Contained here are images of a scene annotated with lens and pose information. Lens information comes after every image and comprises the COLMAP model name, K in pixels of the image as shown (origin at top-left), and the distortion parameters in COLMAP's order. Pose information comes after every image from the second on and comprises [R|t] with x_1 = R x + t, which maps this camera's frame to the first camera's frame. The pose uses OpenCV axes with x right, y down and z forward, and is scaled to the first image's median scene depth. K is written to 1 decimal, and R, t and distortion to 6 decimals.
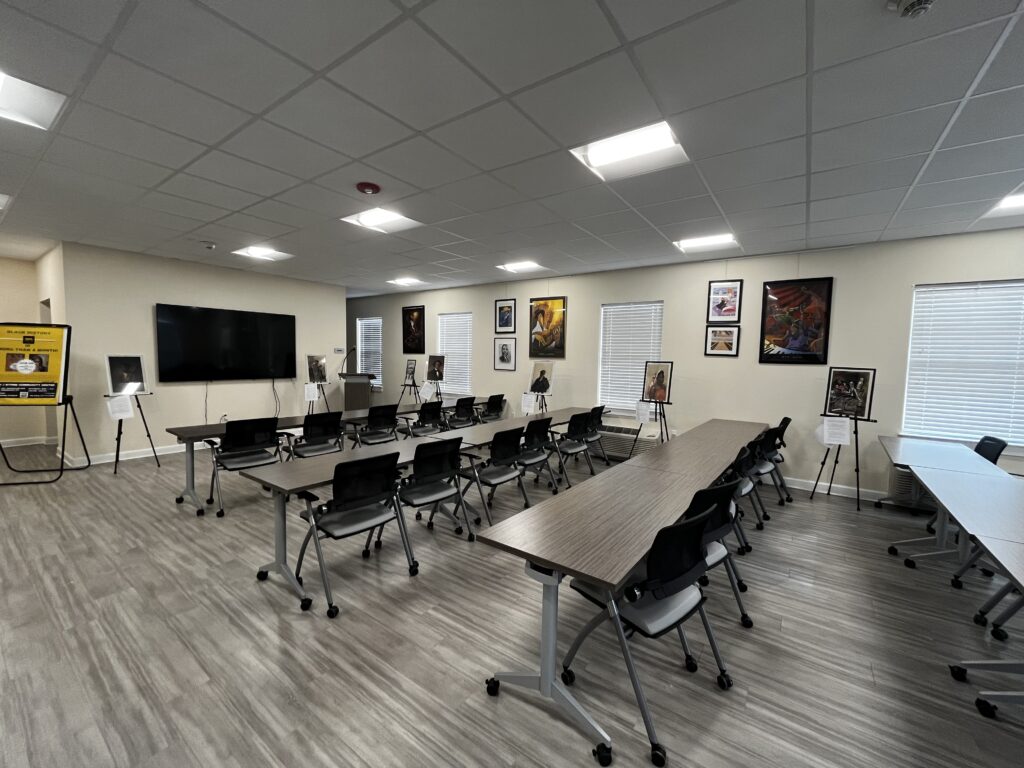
lens RADIAL K [[414.1, 0, 514.3], [0, 414.1, 384.5], [0, 0, 1]] dist [-0.002080, 0.000028]
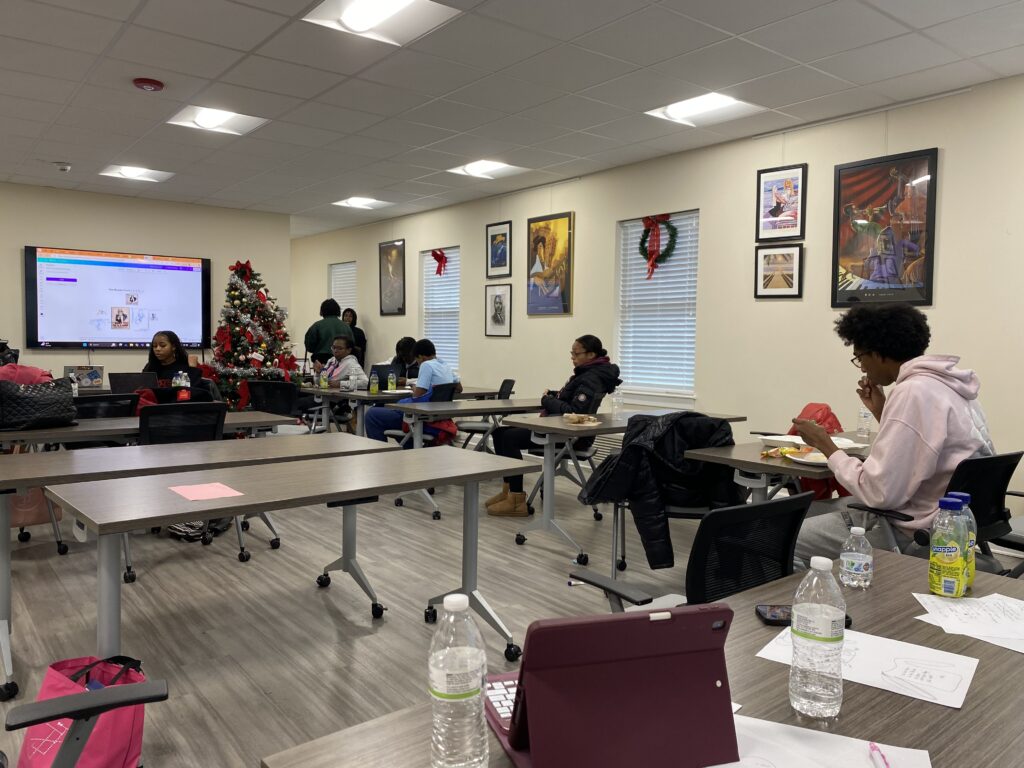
lens RADIAL K [[762.2, 0, 511.9], [0, 762.2, 382.8], [0, 0, 1]] dist [0.016291, 0.001139]
pose [[0.962707, 0.006887, -0.270458, 0.340921], [-0.010195, 0.999889, -0.010827, 0.052068], [0.270353, 0.013180, 0.962671, -0.105378]]
